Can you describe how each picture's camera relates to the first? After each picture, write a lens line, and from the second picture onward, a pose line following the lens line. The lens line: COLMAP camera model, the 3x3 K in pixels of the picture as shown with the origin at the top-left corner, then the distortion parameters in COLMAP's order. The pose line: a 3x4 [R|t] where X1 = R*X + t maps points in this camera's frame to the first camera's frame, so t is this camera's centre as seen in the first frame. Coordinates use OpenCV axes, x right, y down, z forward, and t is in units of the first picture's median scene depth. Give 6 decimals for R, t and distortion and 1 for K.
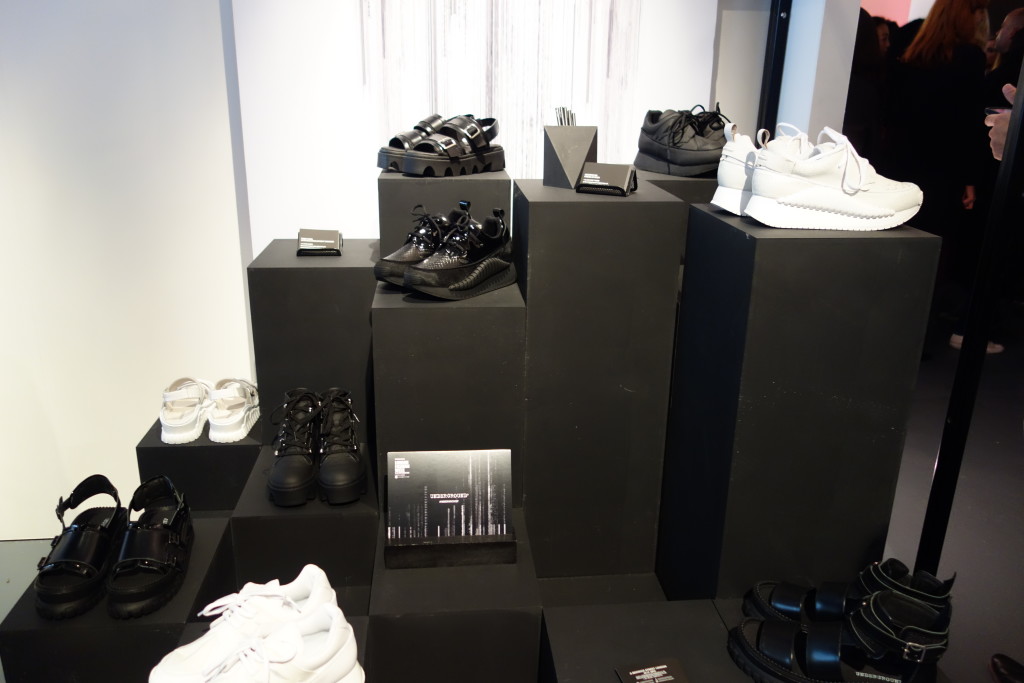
lens RADIAL K [[805.1, 0, 511.5], [0, 805.1, 346.1], [0, 0, 1]] dist [0.006386, -0.001158]
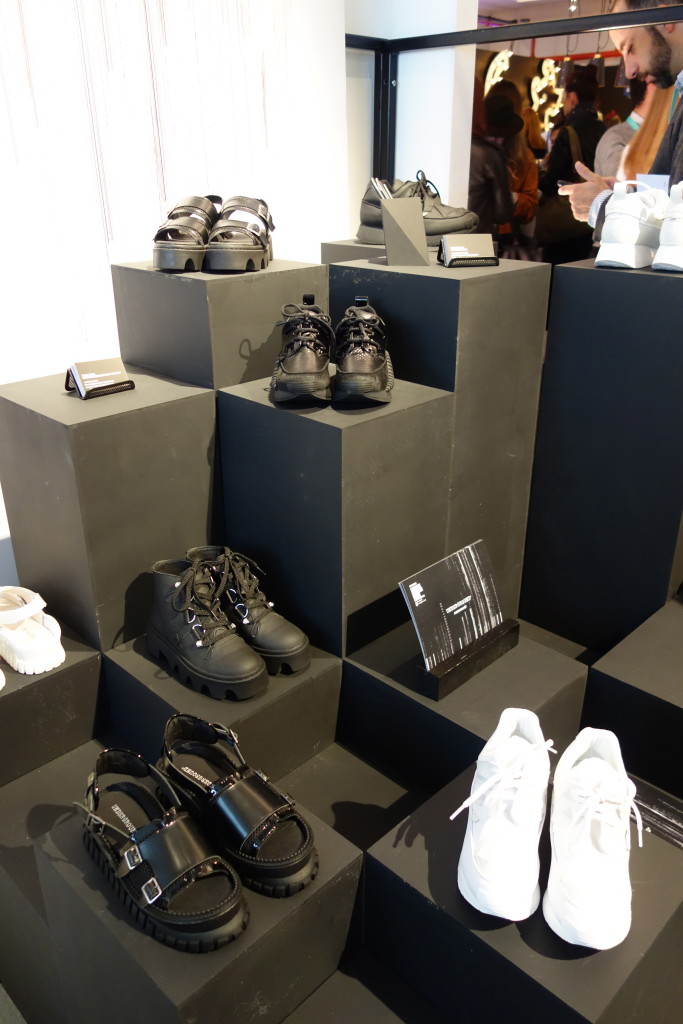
lens RADIAL K [[805.1, 0, 341.5], [0, 805.1, 512.0], [0, 0, 1]] dist [0.006386, -0.001158]
pose [[0.769717, -0.278542, 0.574413, -0.659833], [0.224736, 0.960421, 0.164575, -0.098663], [-0.597520, 0.002415, 0.801851, 0.309003]]
